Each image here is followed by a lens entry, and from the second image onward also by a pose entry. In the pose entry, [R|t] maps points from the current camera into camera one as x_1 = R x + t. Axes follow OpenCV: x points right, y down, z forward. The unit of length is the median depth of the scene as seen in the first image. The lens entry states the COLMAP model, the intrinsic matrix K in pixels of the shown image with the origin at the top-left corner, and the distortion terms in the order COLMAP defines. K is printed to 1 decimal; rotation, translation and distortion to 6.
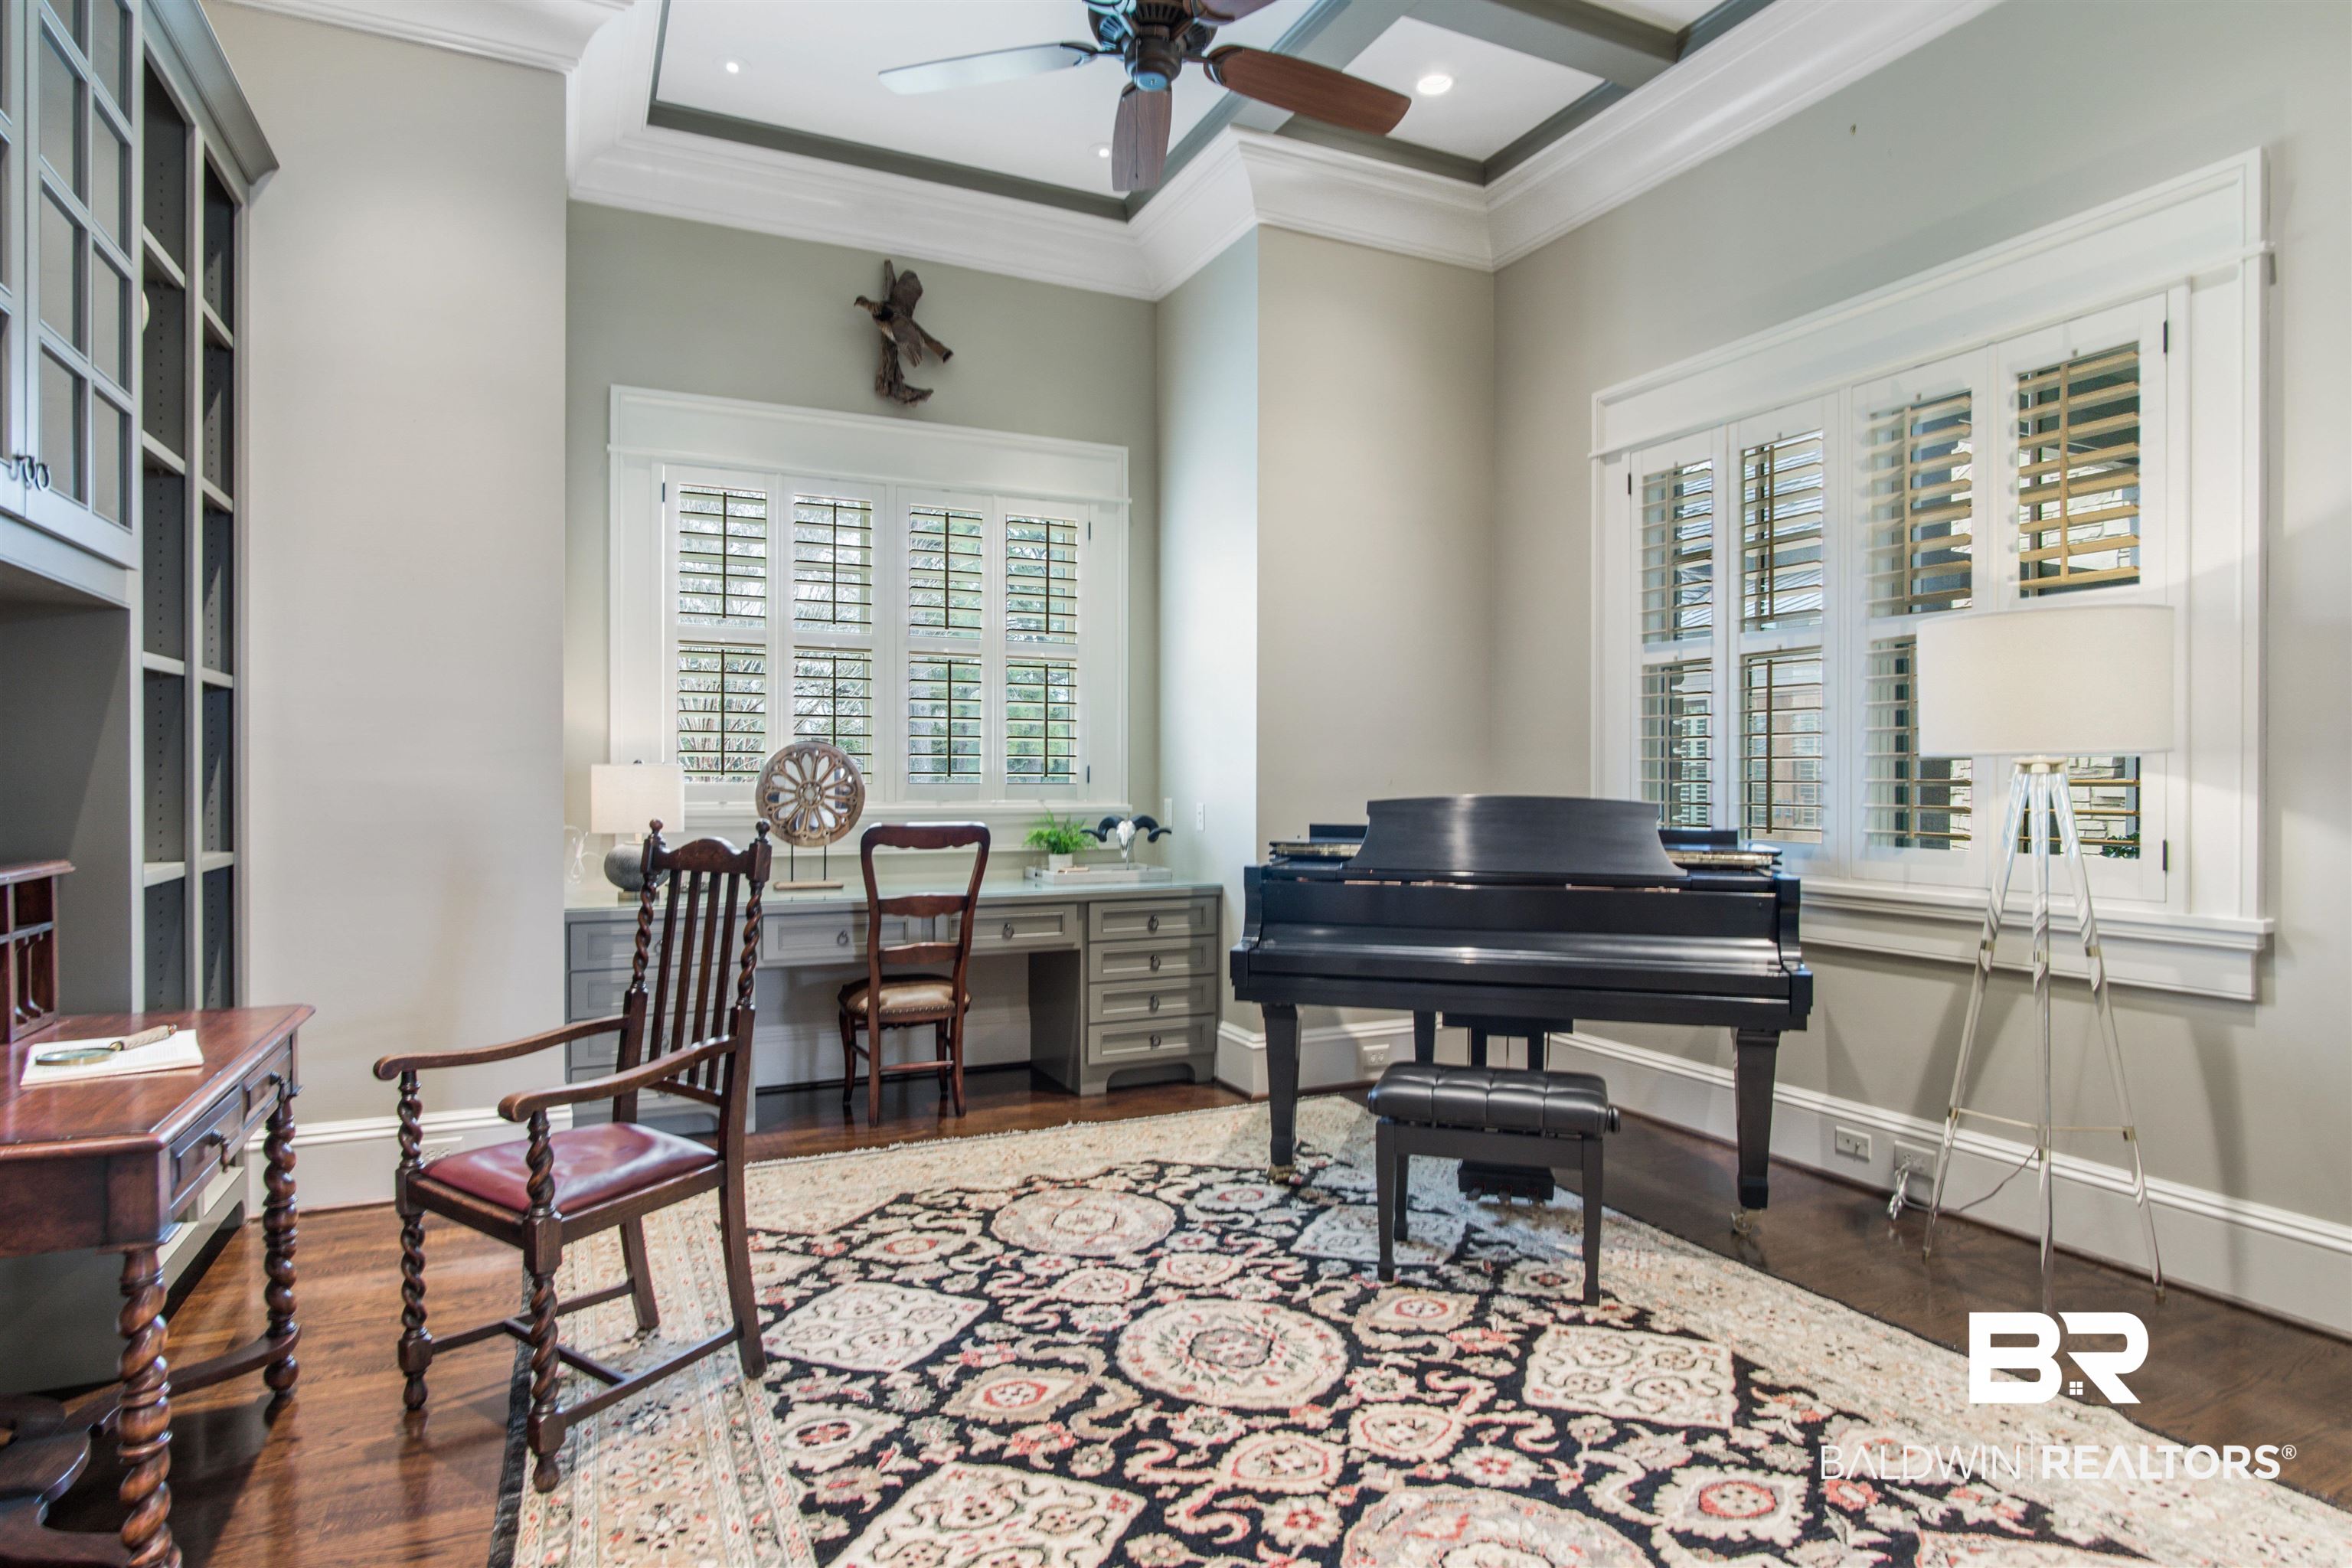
lens RADIAL K [[1257.8, 0, 1169.3], [0, 1257.8, 788.0], [0, 0, 1]] dist [-0.015761, 0.008733]
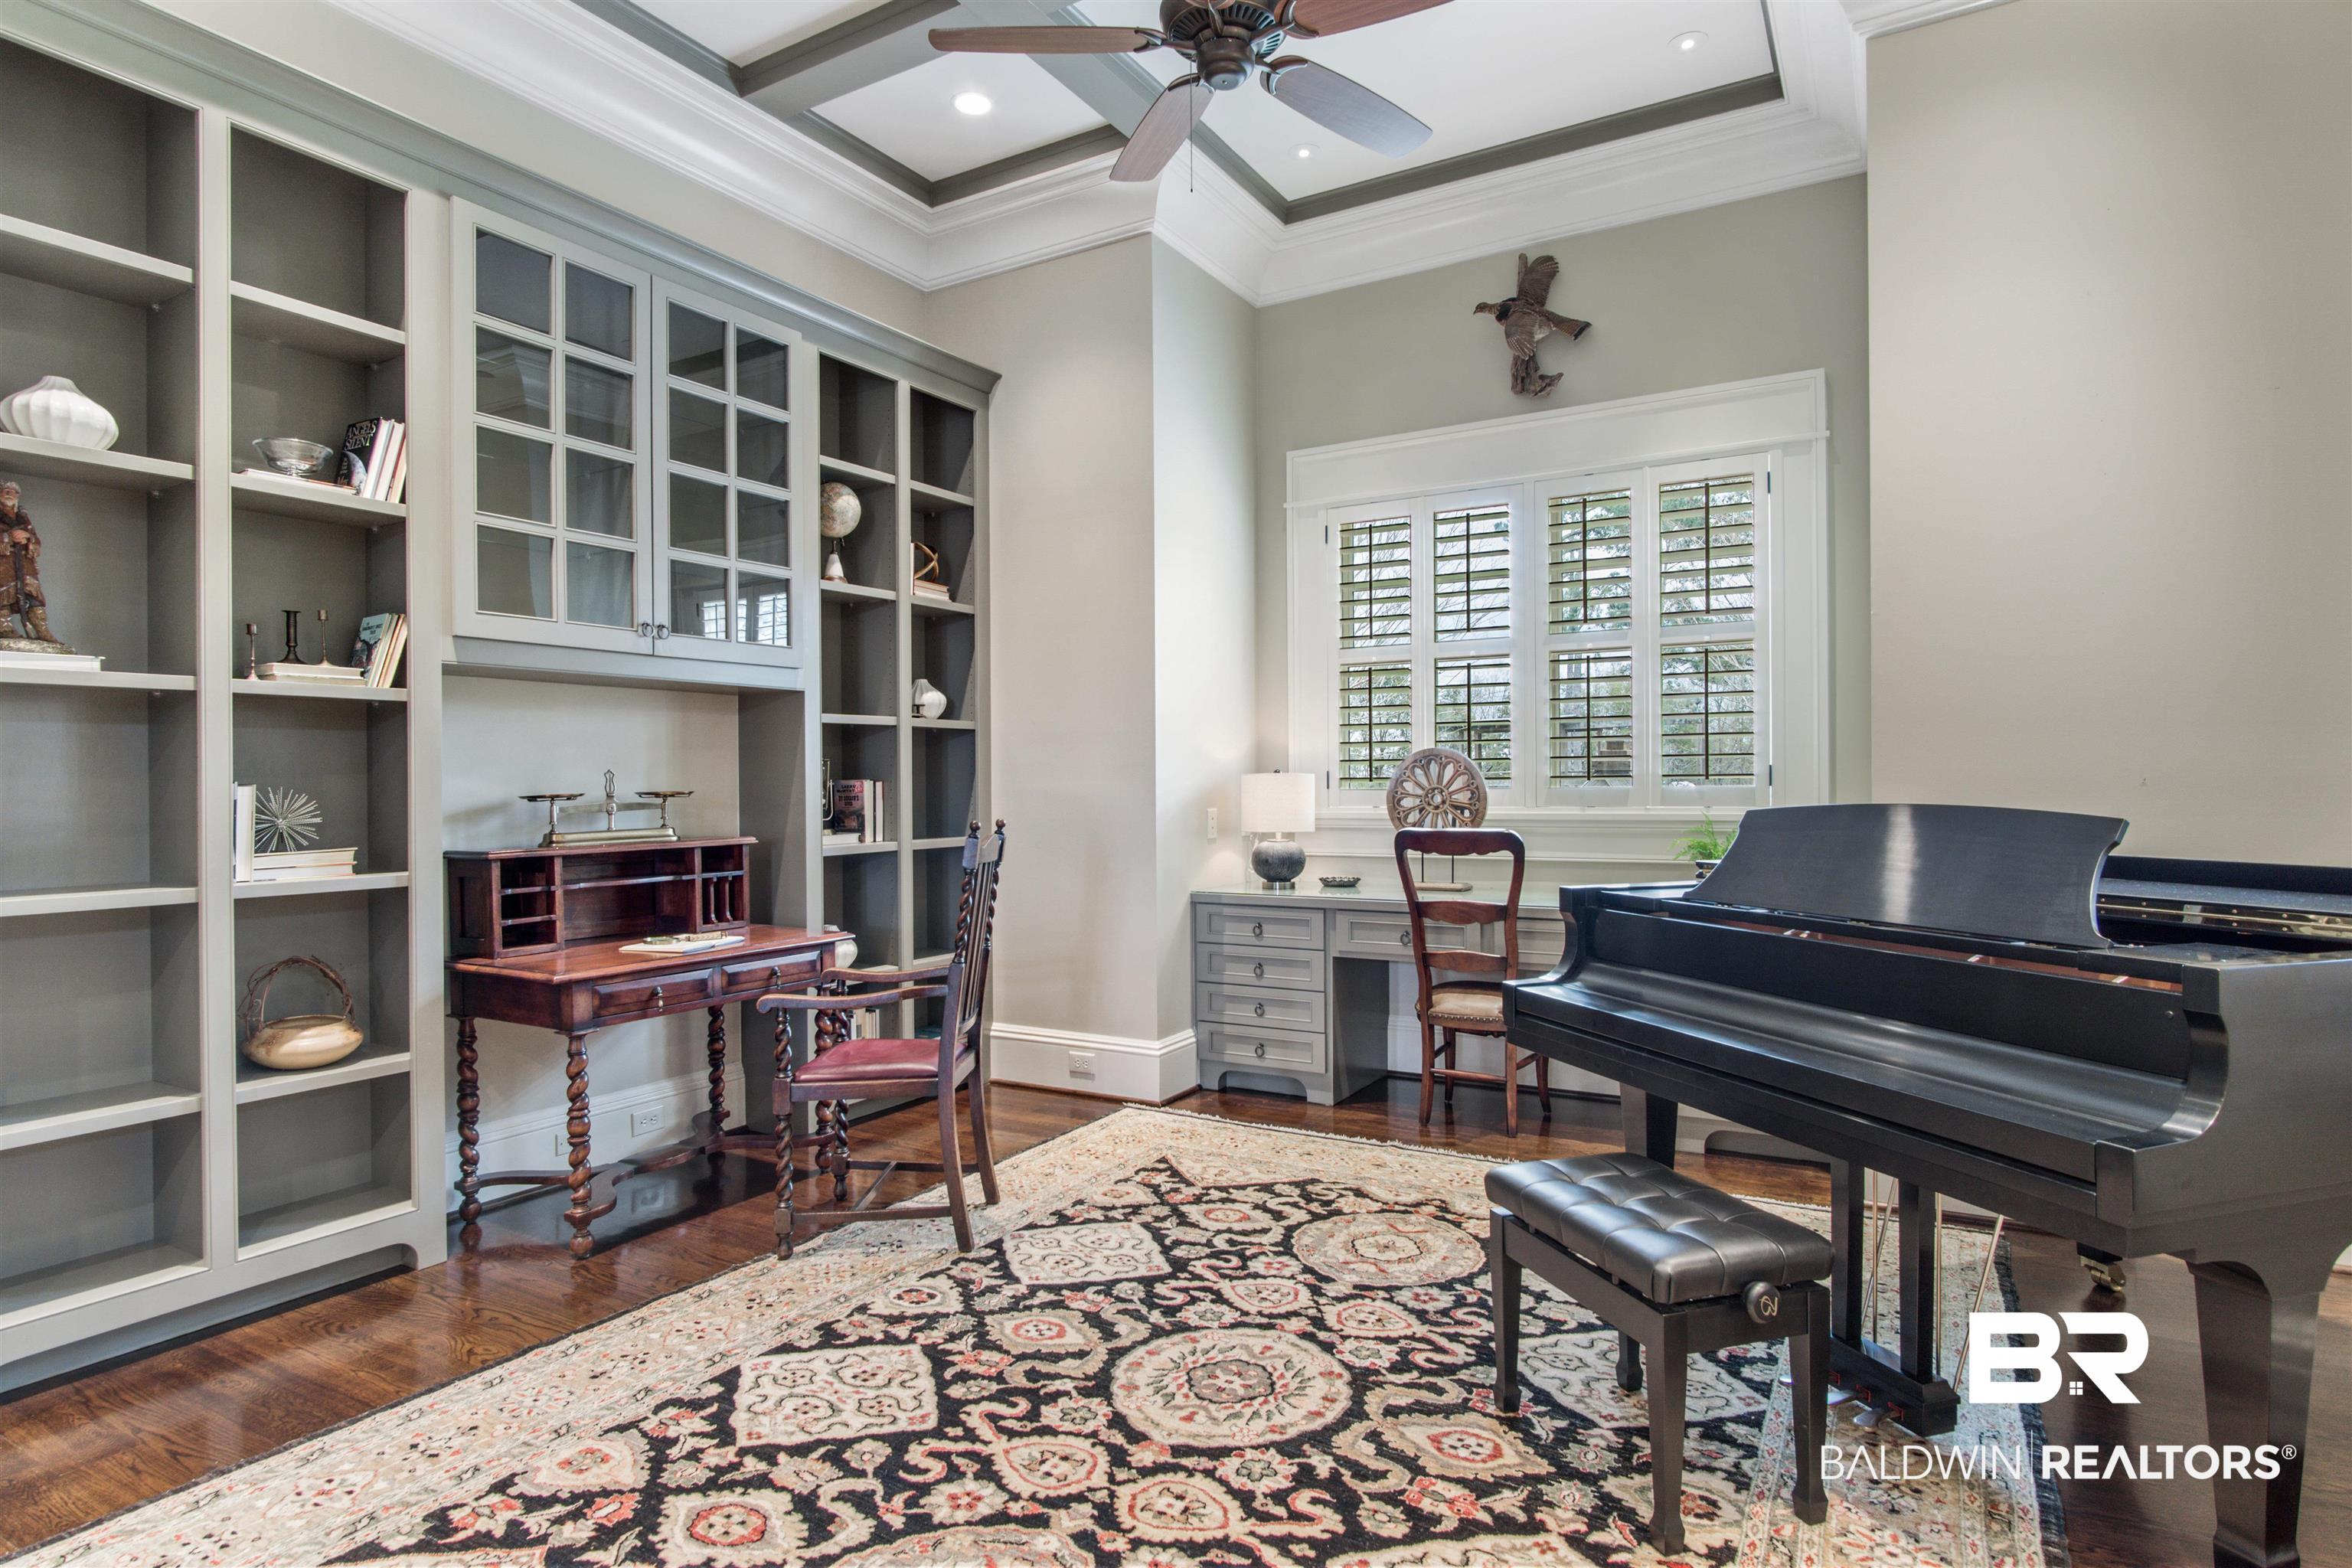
lens RADIAL K [[1257.8, 0, 1176.6], [0, 1257.8, 787.4], [0, 0, 1]] dist [-0.015761, 0.008733]
pose [[0.559172, -0.005972, -0.829030, 0.807717], [0.004097, 0.999982, -0.004440, -0.001480], [0.829042, -0.000914, 0.559186, 0.426447]]
